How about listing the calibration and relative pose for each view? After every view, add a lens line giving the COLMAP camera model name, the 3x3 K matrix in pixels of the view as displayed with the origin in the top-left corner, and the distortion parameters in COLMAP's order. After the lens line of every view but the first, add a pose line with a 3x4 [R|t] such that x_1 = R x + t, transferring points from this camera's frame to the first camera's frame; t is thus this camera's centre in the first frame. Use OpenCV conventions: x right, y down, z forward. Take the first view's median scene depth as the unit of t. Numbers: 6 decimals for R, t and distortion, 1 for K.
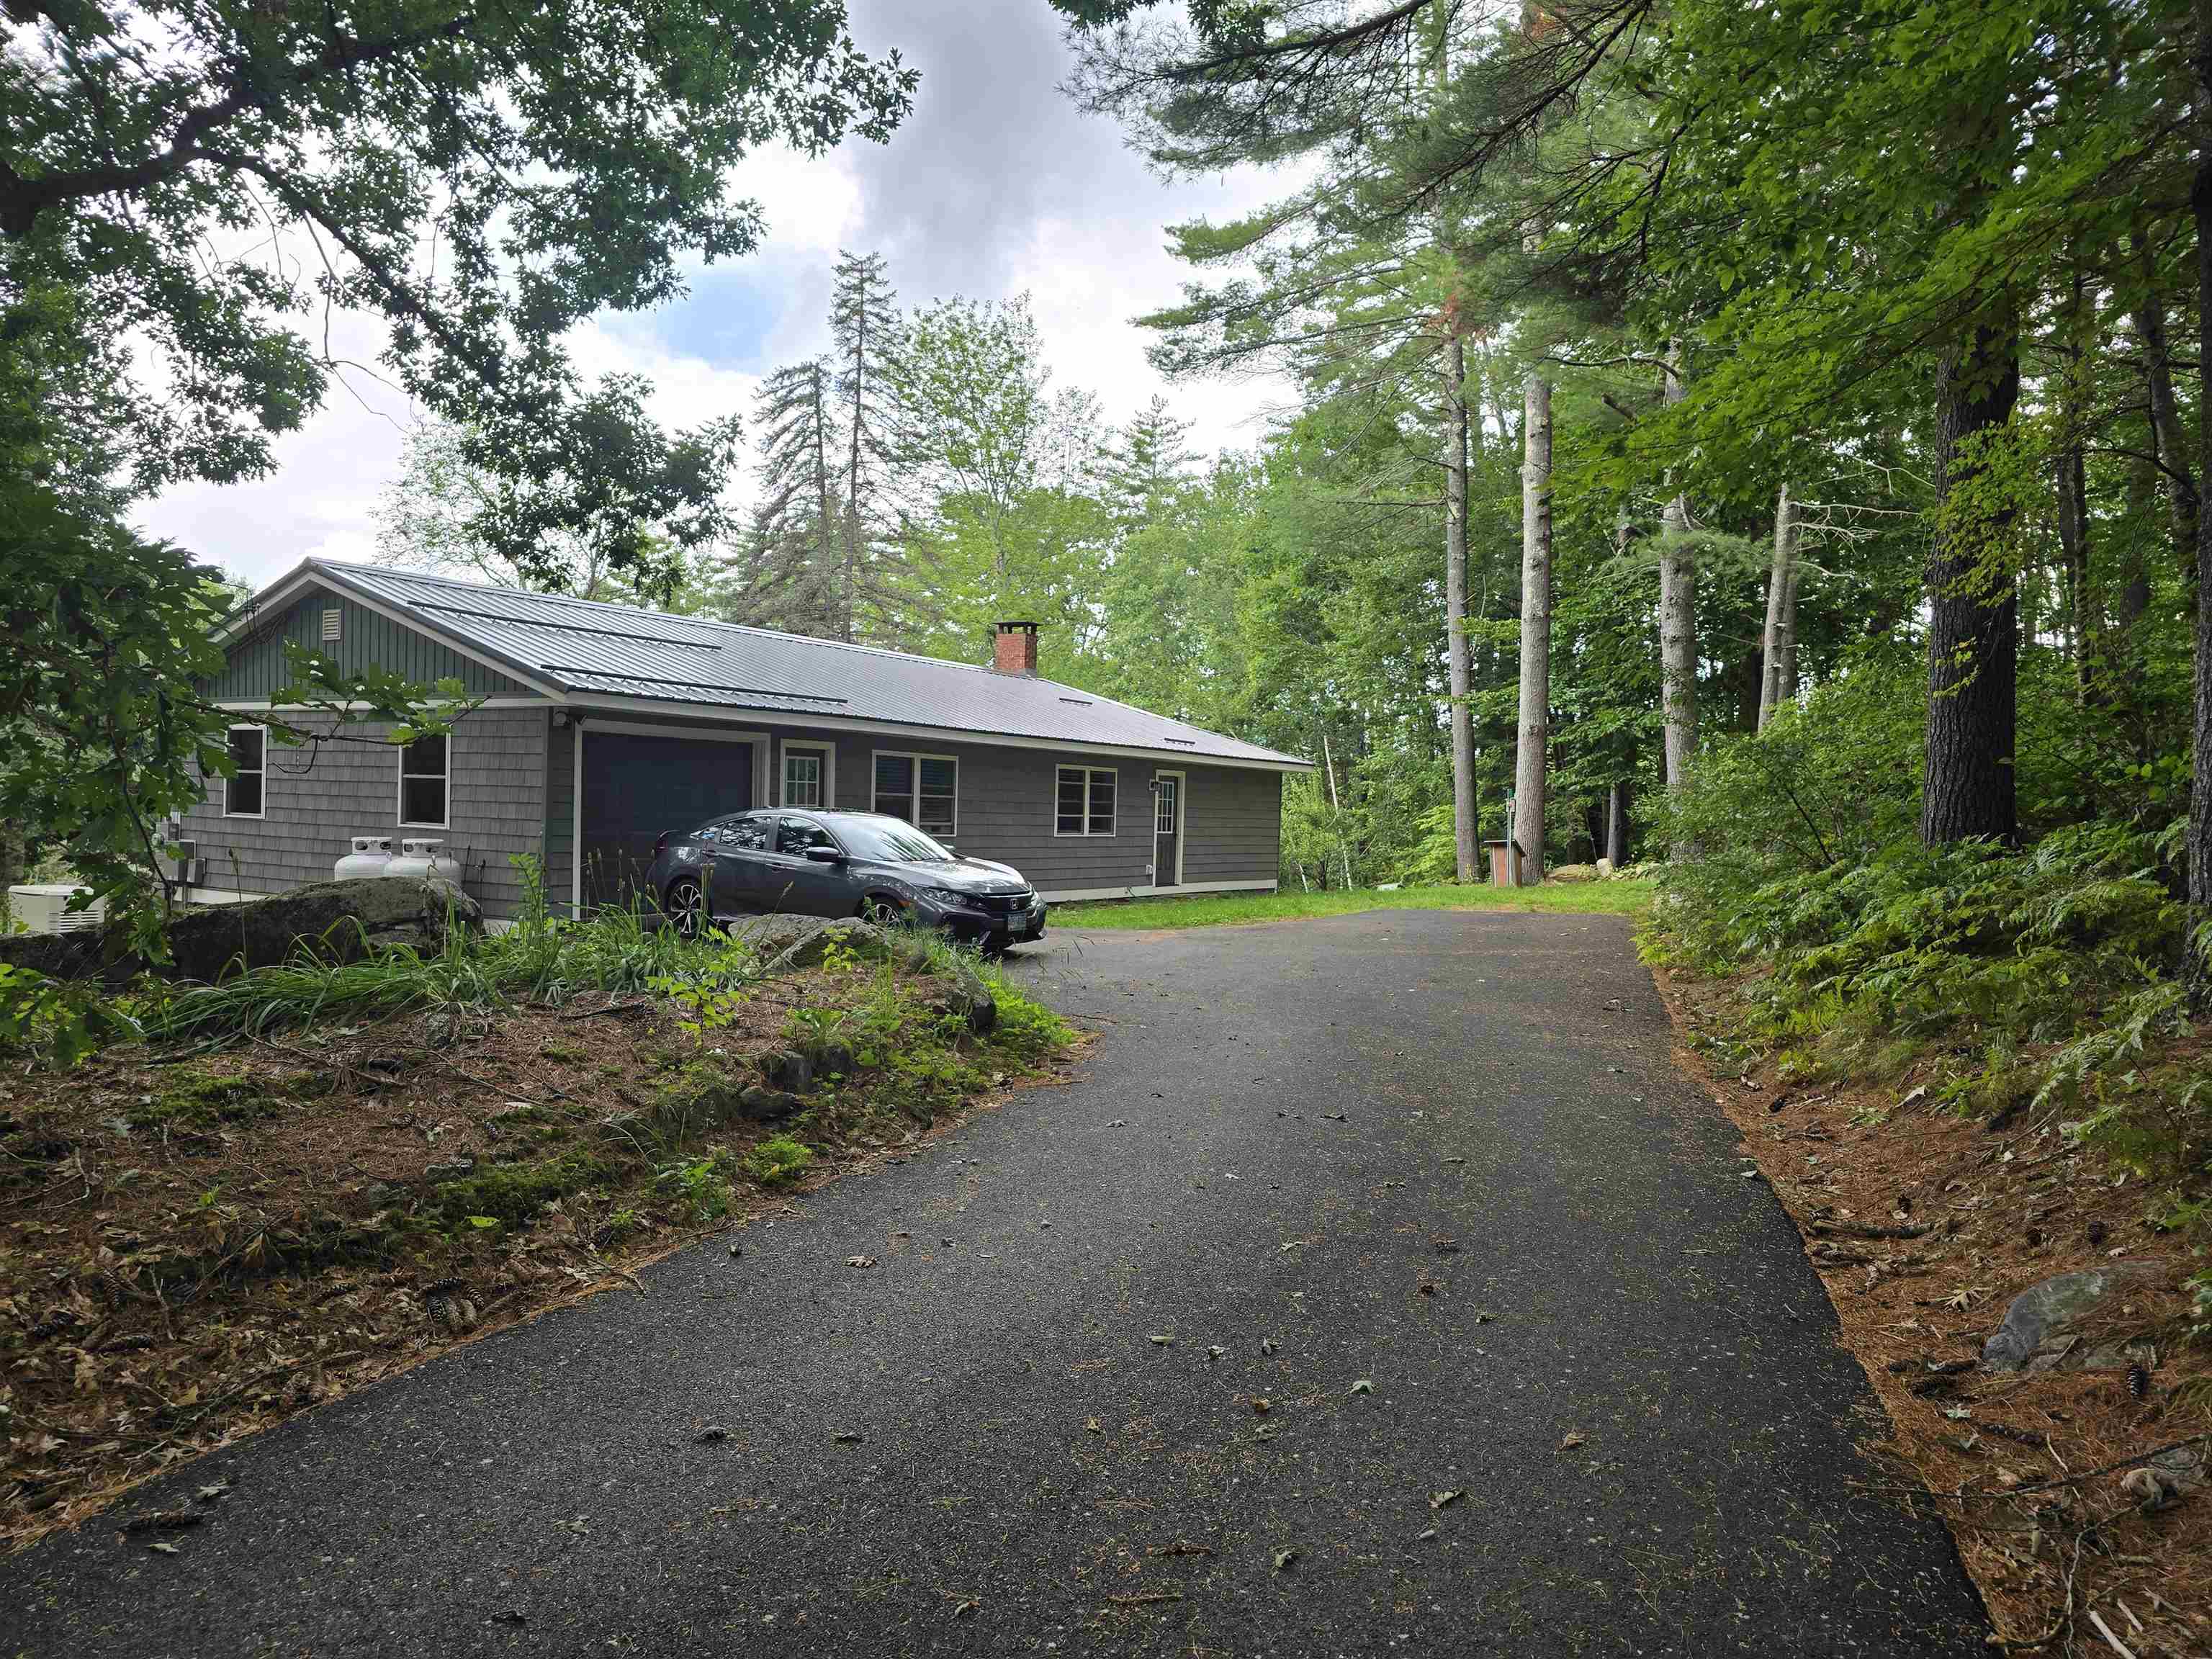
lens RADIAL K [[1478.9, 0, 1106.0], [0, 1478.9, 829.5], [0, 0, 1]] dist [0.000384, -0.000038]
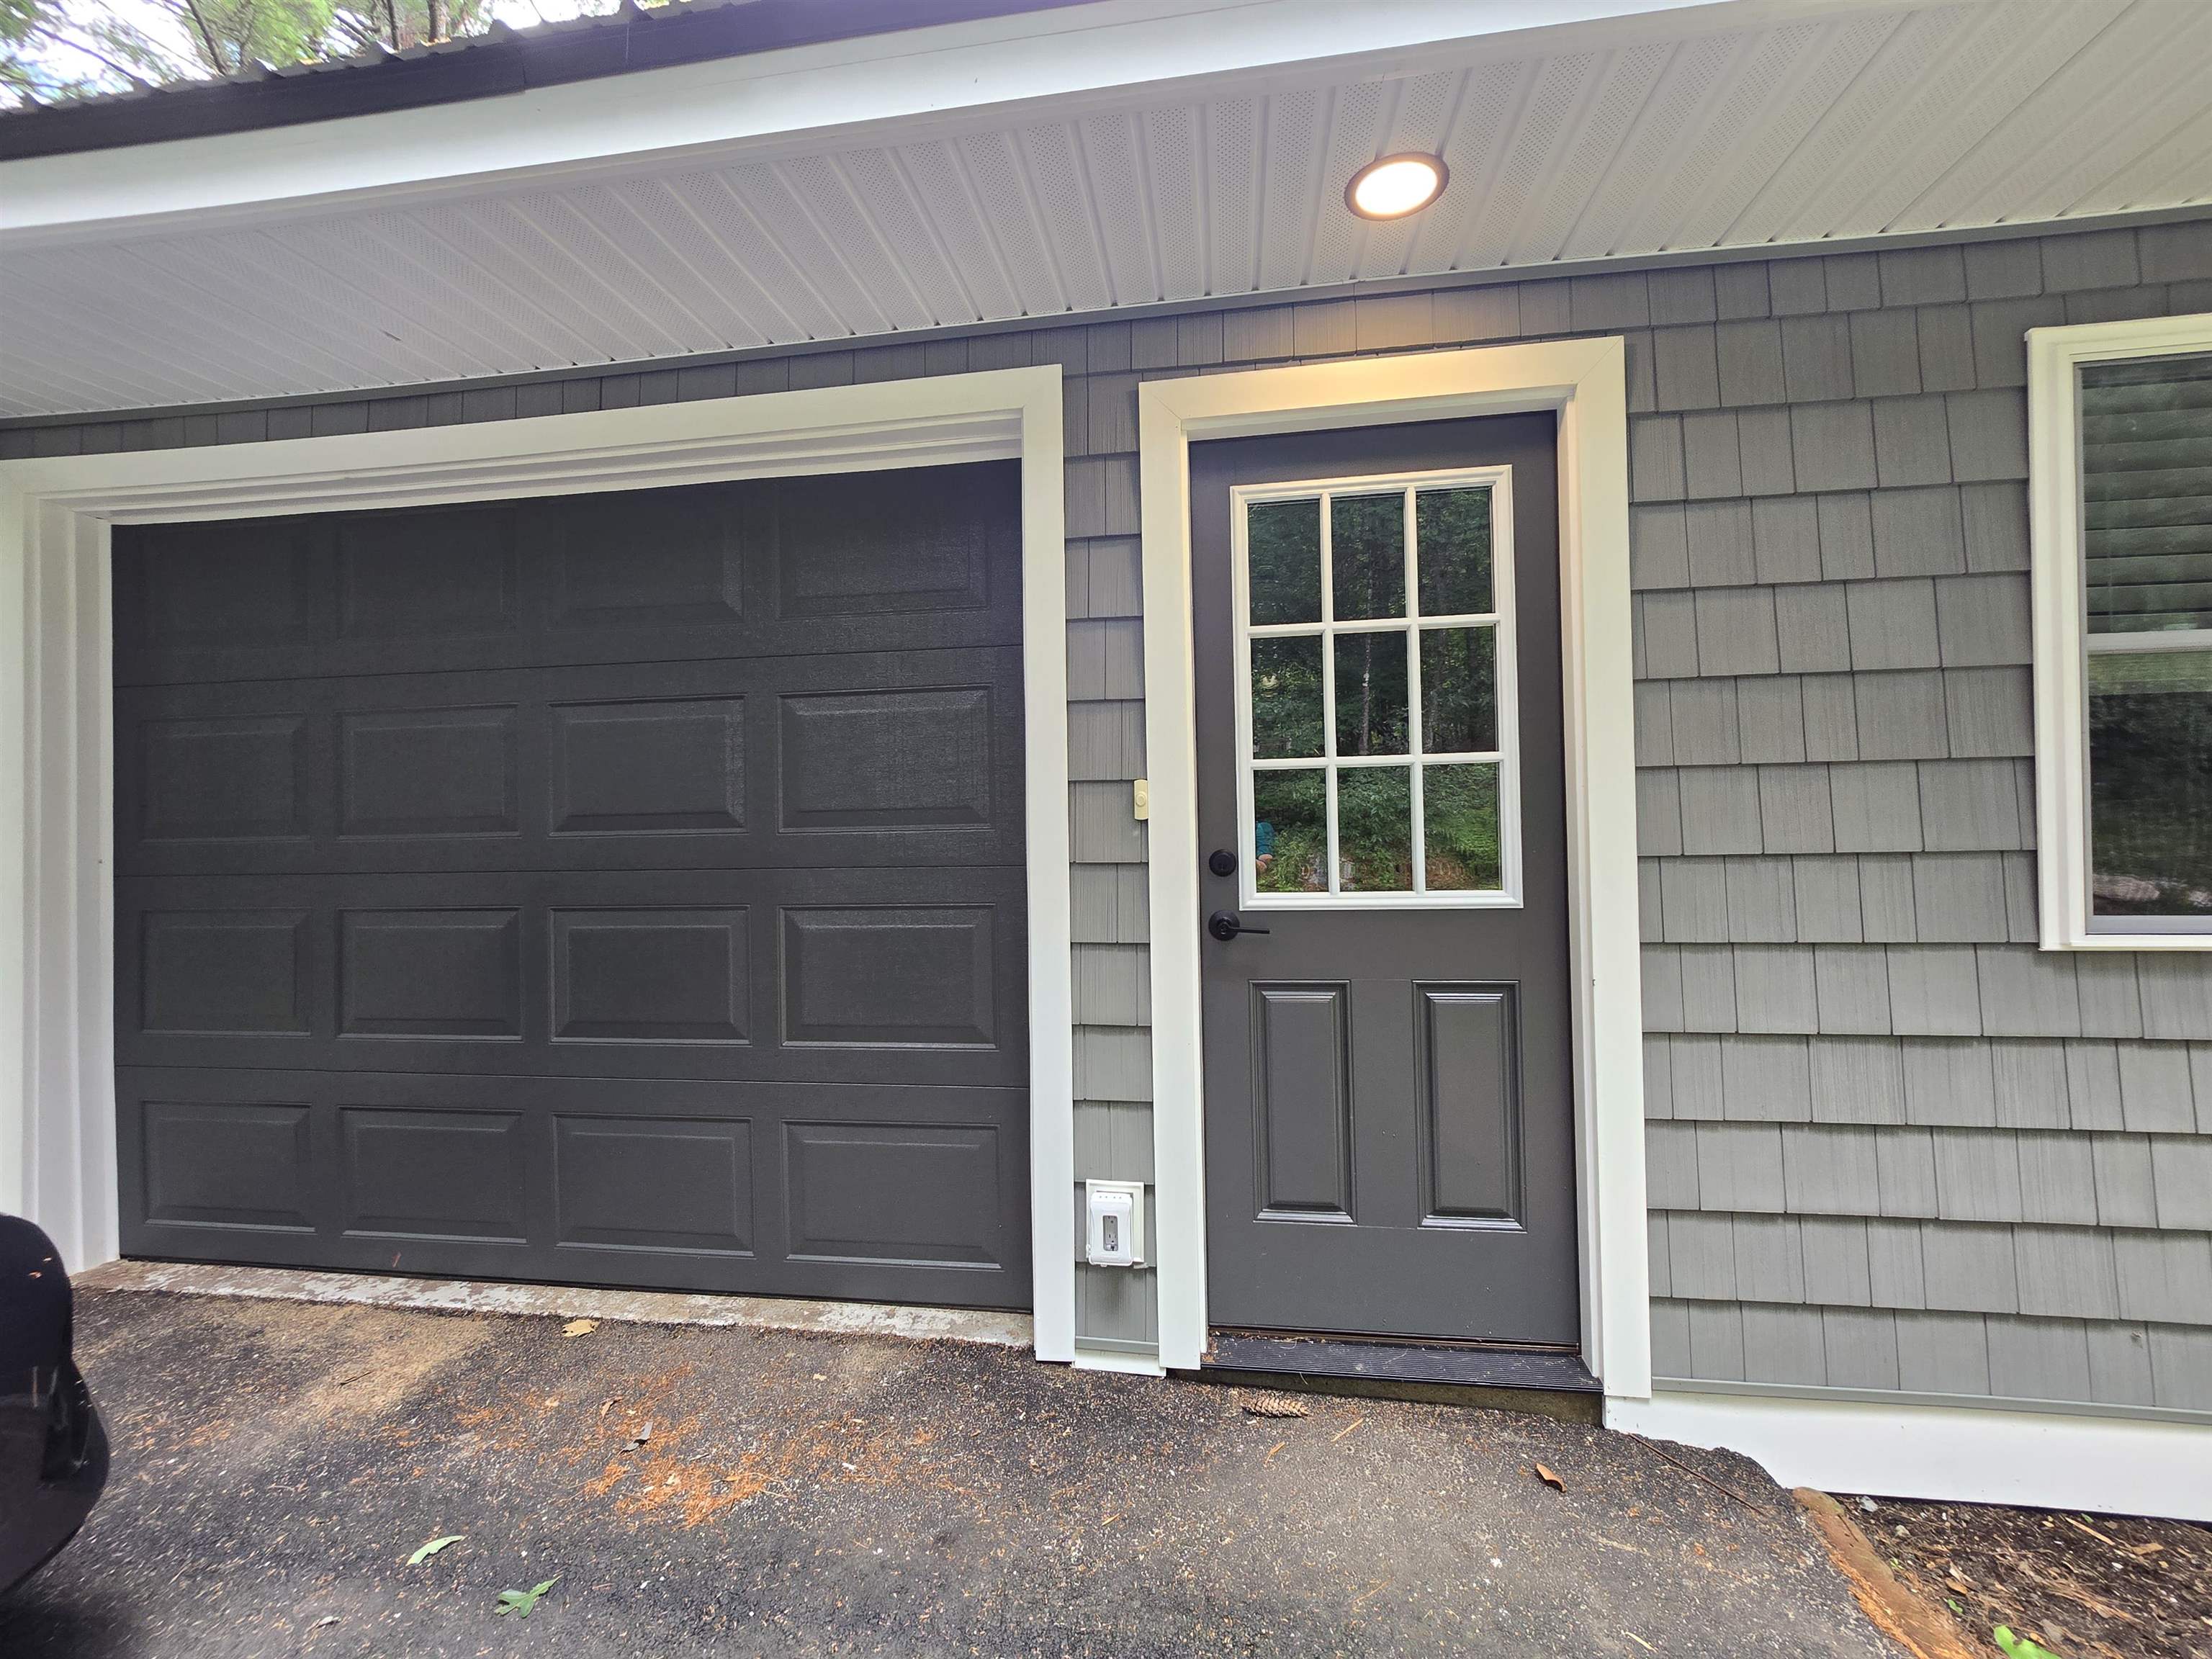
lens RADIAL K [[909.6, 0, 1108.4], [0, 909.6, 815.8], [0, 0, 1]] dist [-0.003068, 0.000101]
pose [[0.404883, -0.041445, -0.913429, -0.095007], [0.016490, 0.999141, -0.038024, -0.005240], [0.914220, 0.000333, 0.405218, 0.722279]]
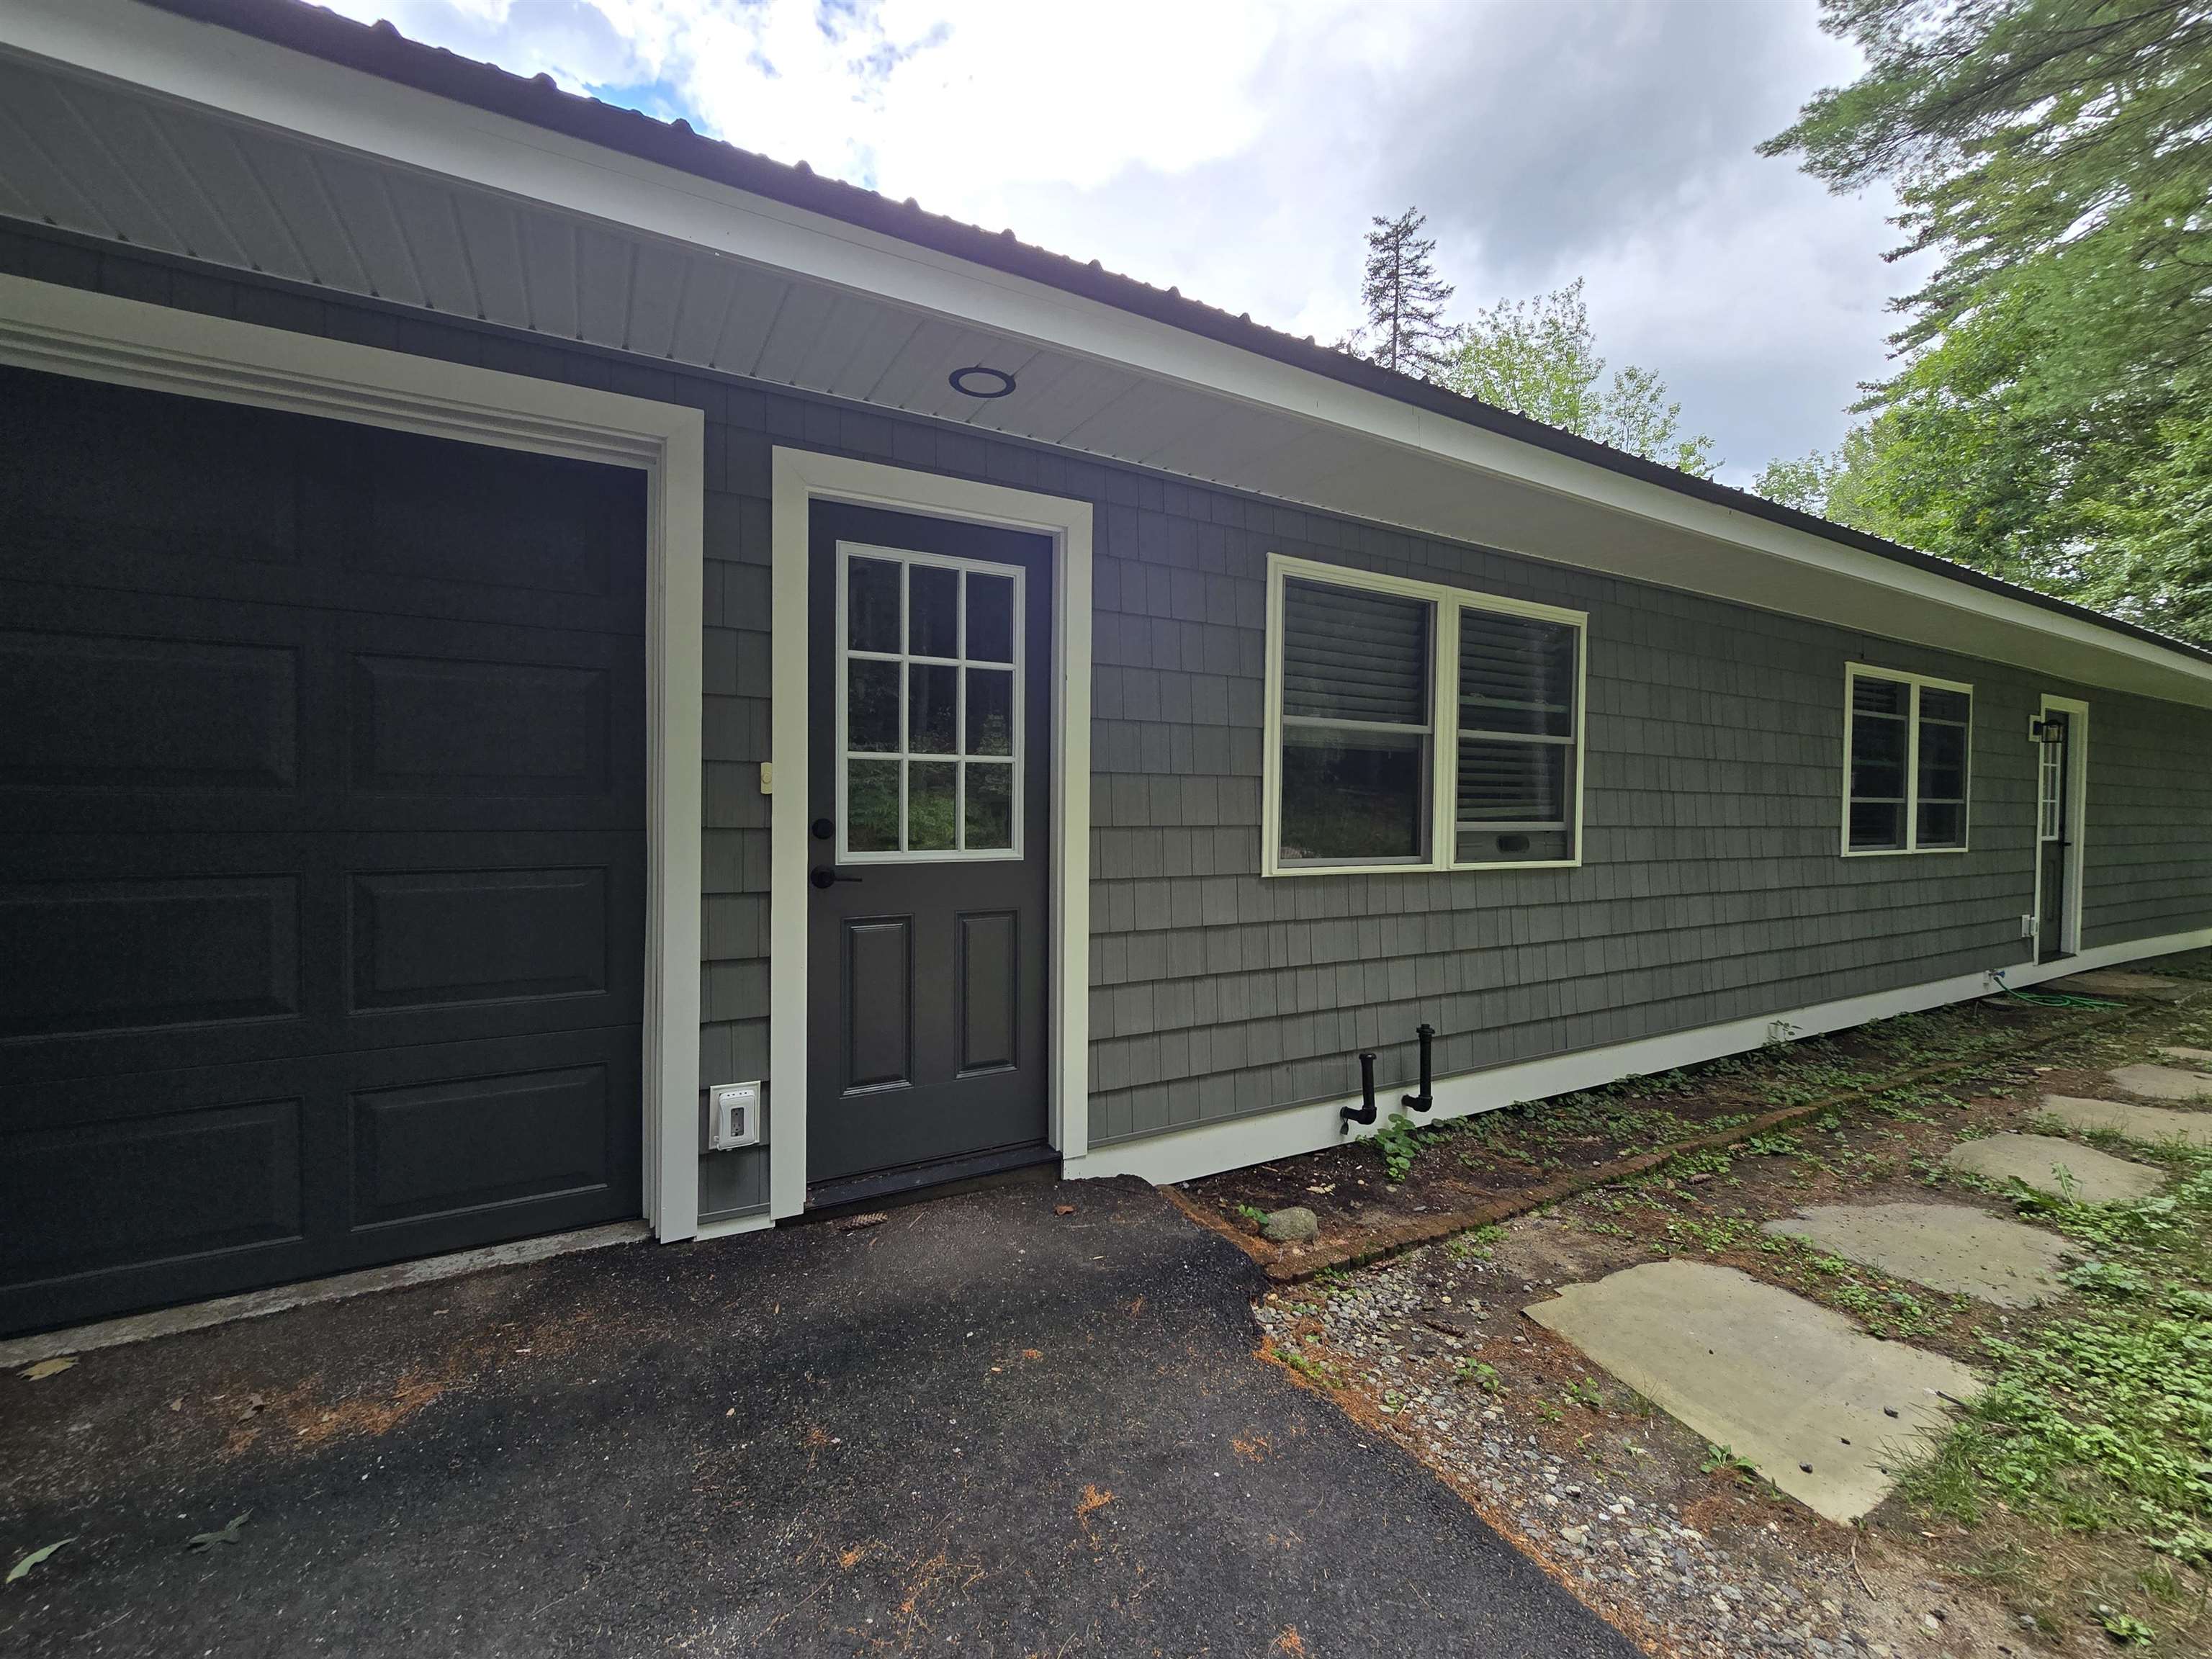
lens RADIAL K [[909.6, 0, 1108.4], [0, 909.6, 815.8], [0, 0, 1]] dist [-0.003068, 0.000101]
pose [[0.876251, -0.008531, -0.481779, -0.084936], [0.005162, 0.999952, -0.008318, -0.004449], [0.481827, 0.004802, 0.876253, 0.687027]]
